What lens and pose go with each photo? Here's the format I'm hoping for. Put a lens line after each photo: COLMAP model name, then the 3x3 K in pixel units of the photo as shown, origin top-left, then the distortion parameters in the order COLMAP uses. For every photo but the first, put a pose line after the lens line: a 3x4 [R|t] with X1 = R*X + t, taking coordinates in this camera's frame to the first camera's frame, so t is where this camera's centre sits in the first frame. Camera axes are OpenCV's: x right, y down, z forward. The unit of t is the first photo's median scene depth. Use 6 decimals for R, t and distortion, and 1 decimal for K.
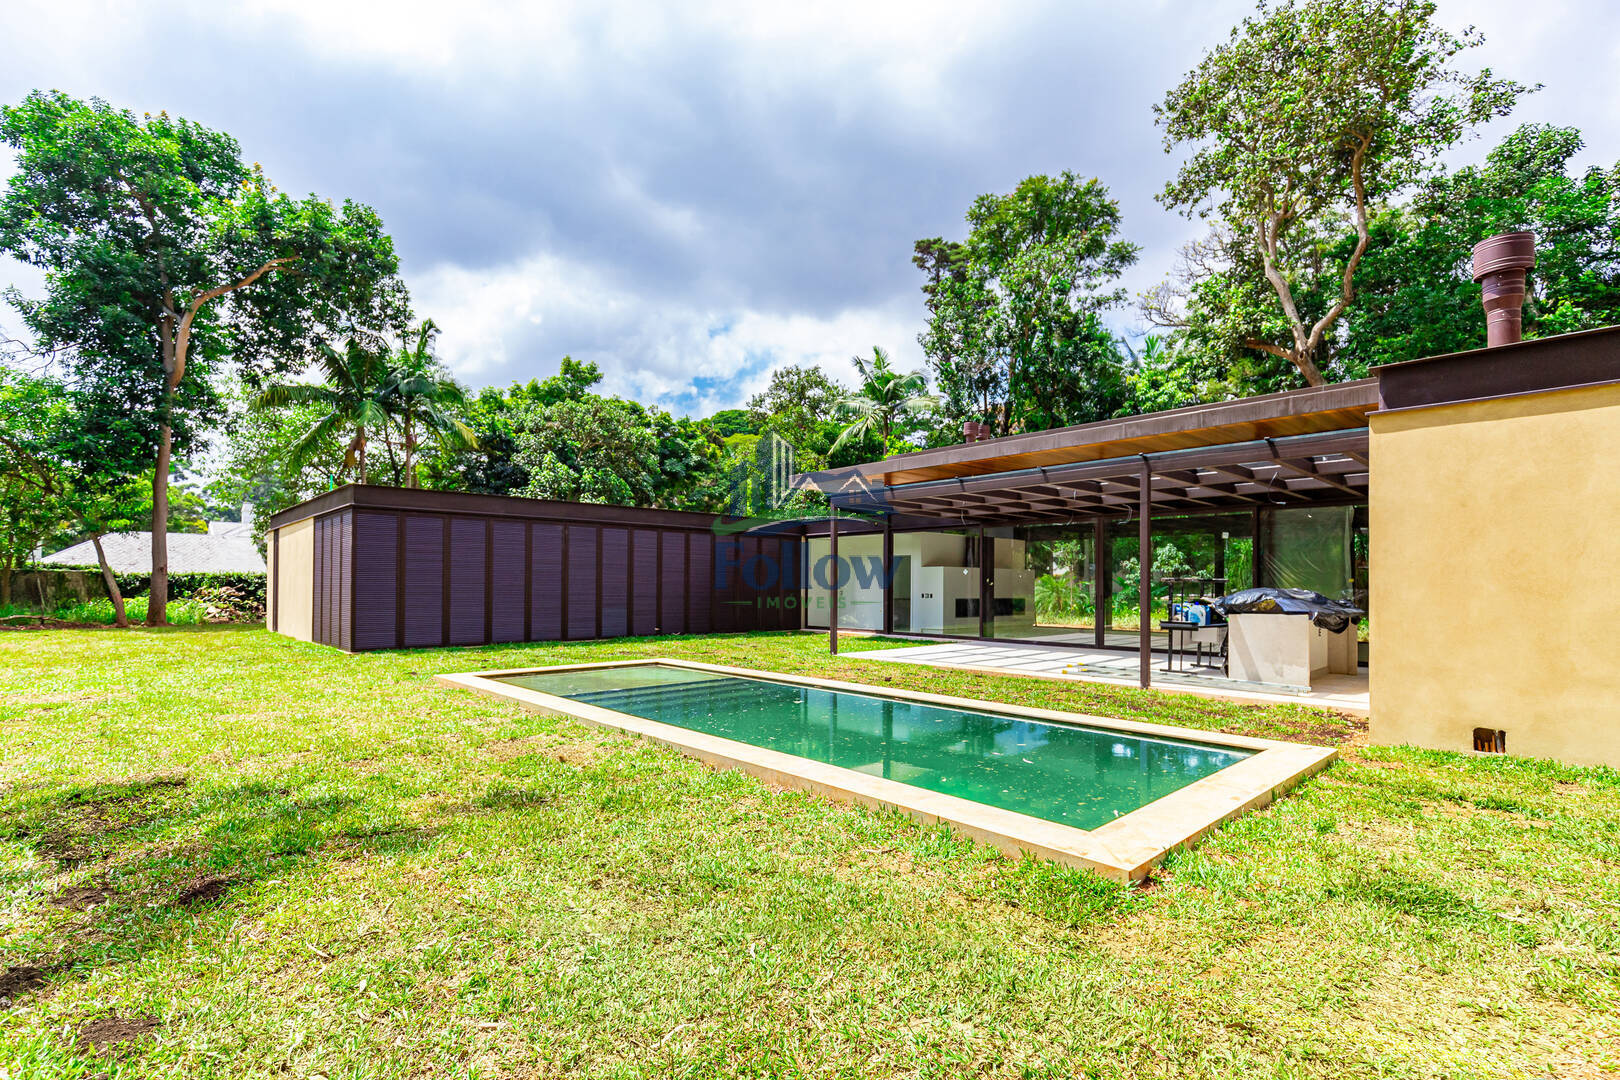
lens RADIAL K [[745.6, 0, 812.2], [0, 745.6, 572.6], [0, 0, 1]] dist [0.014883, -0.006315]
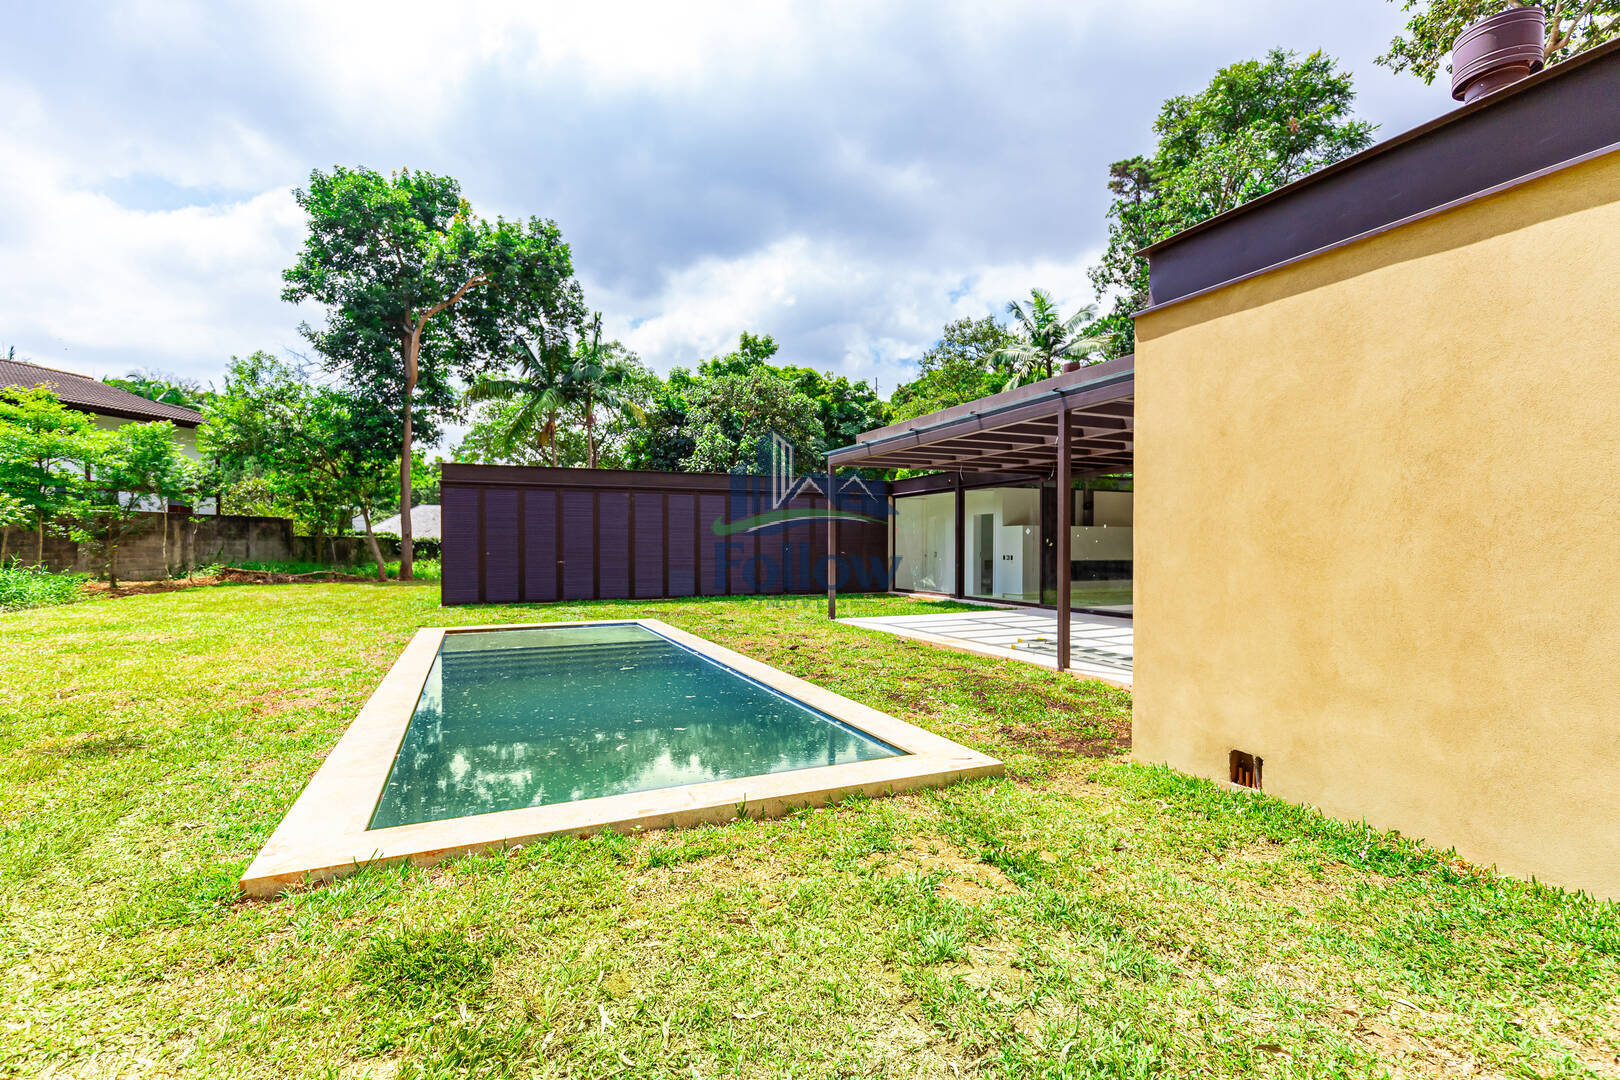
lens RADIAL K [[737.2, 0, 807.3], [0, 737.2, 547.9], [0, 0, 1]] dist [0.012323, -0.006103]
pose [[0.944546, -0.003679, -0.328358, 0.157463], [0.010148, 0.999787, 0.017988, 0.000189], [0.328222, -0.020323, 0.944382, 0.046816]]
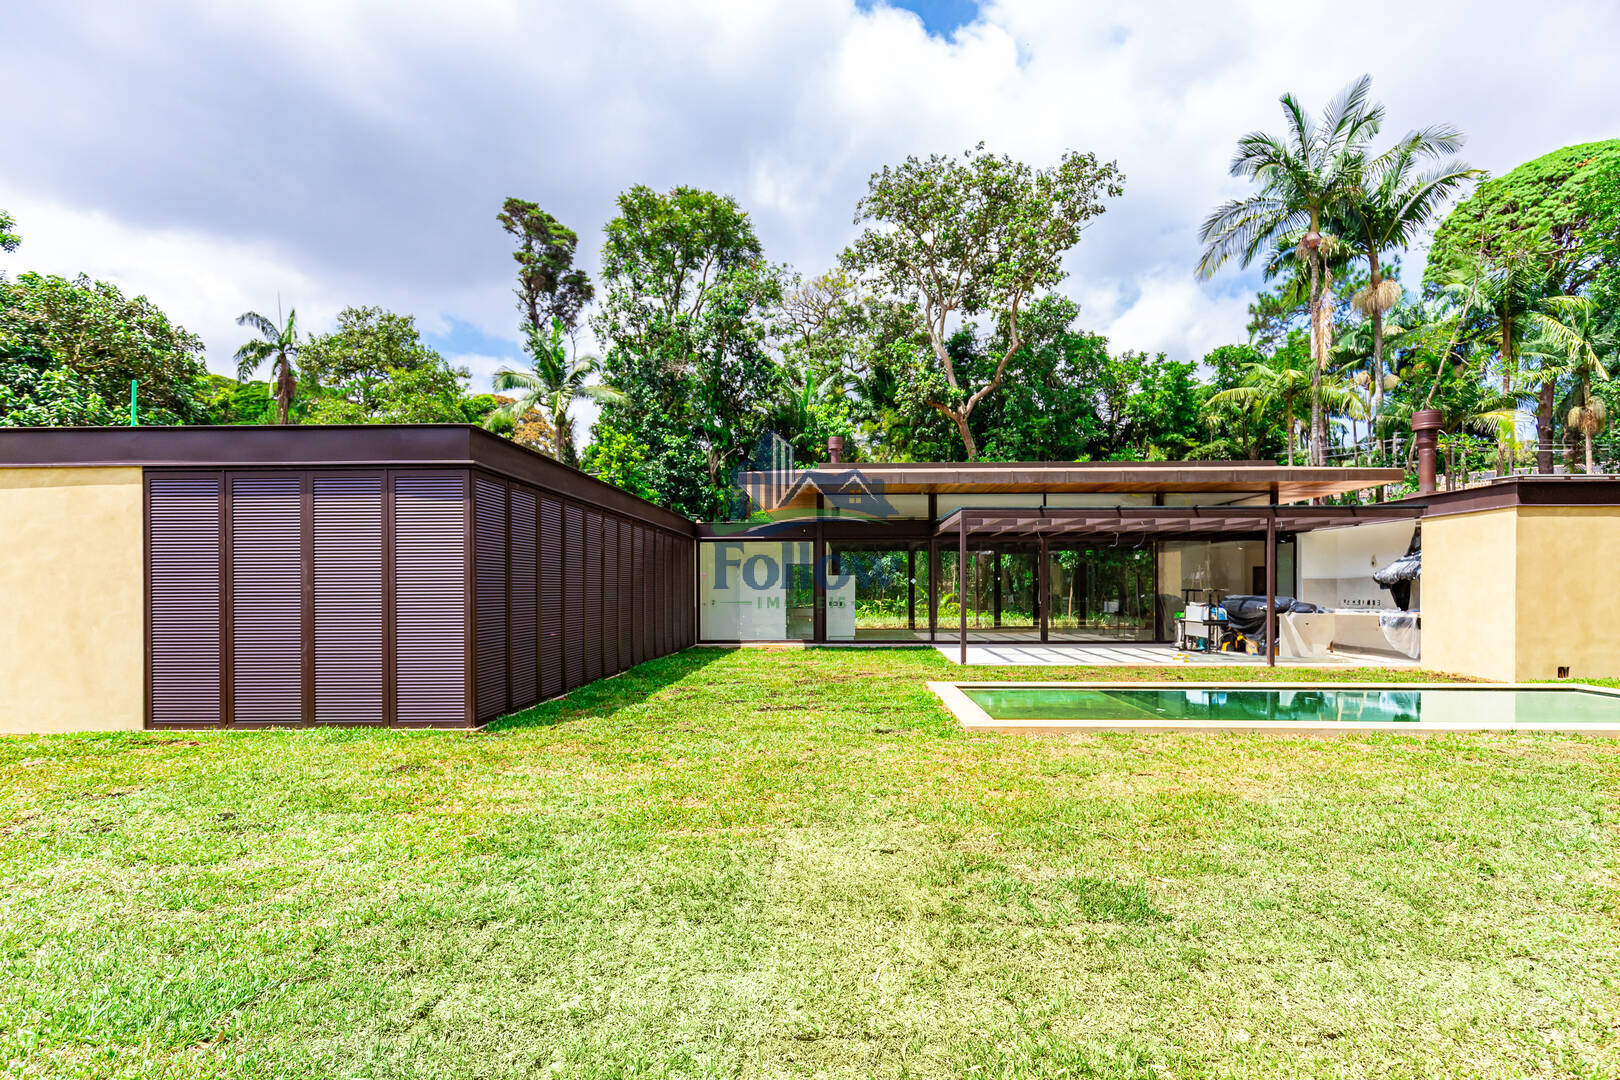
lens RADIAL K [[746.8, 0, 821.5], [0, 746.8, 586.4], [0, 0, 1]] dist [0.001823, 0.000160]
pose [[0.704544, -0.004088, 0.709649, -0.420751], [-0.007956, 0.999875, 0.013658, -0.004961], [-0.709616, -0.015268, 0.704423, 0.212494]]
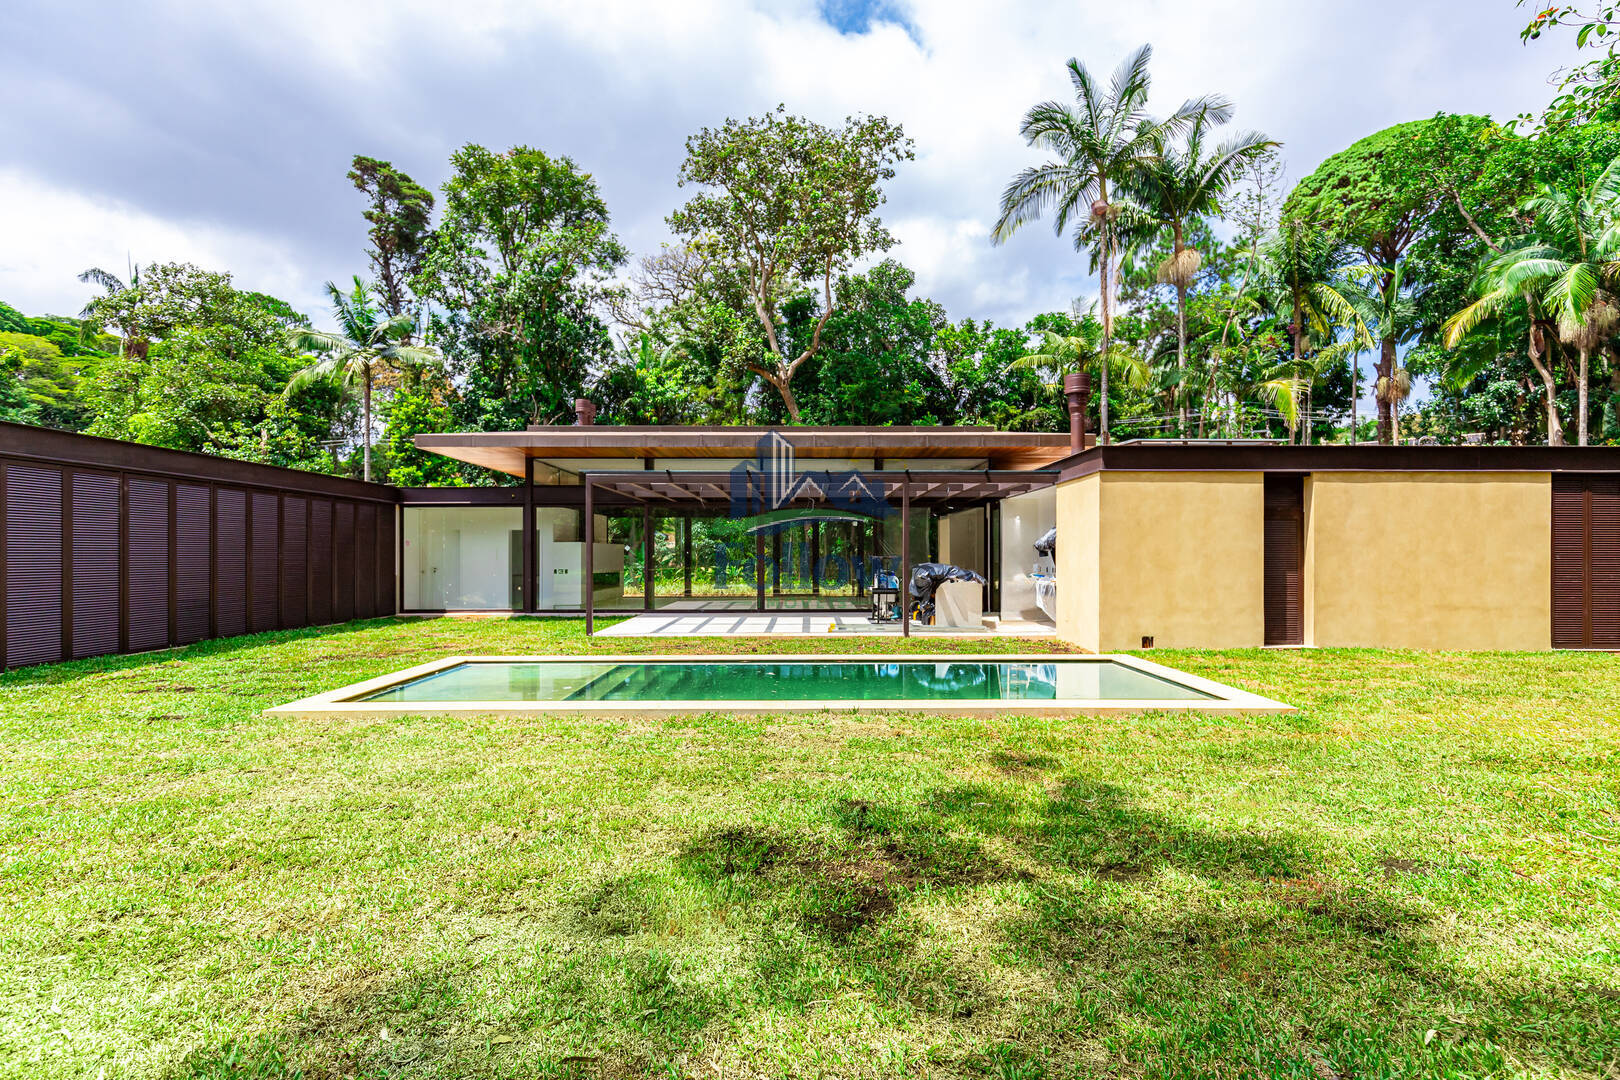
lens RADIAL K [[737.2, 0, 807.3], [0, 737.2, 547.9], [0, 0, 1]] dist [0.012323, -0.006103]
pose [[0.680794, 0.001092, 0.732474, -0.244527], [-0.008864, 0.999938, 0.006748, -0.006977], [-0.732421, -0.011086, 0.680762, 0.069569]]
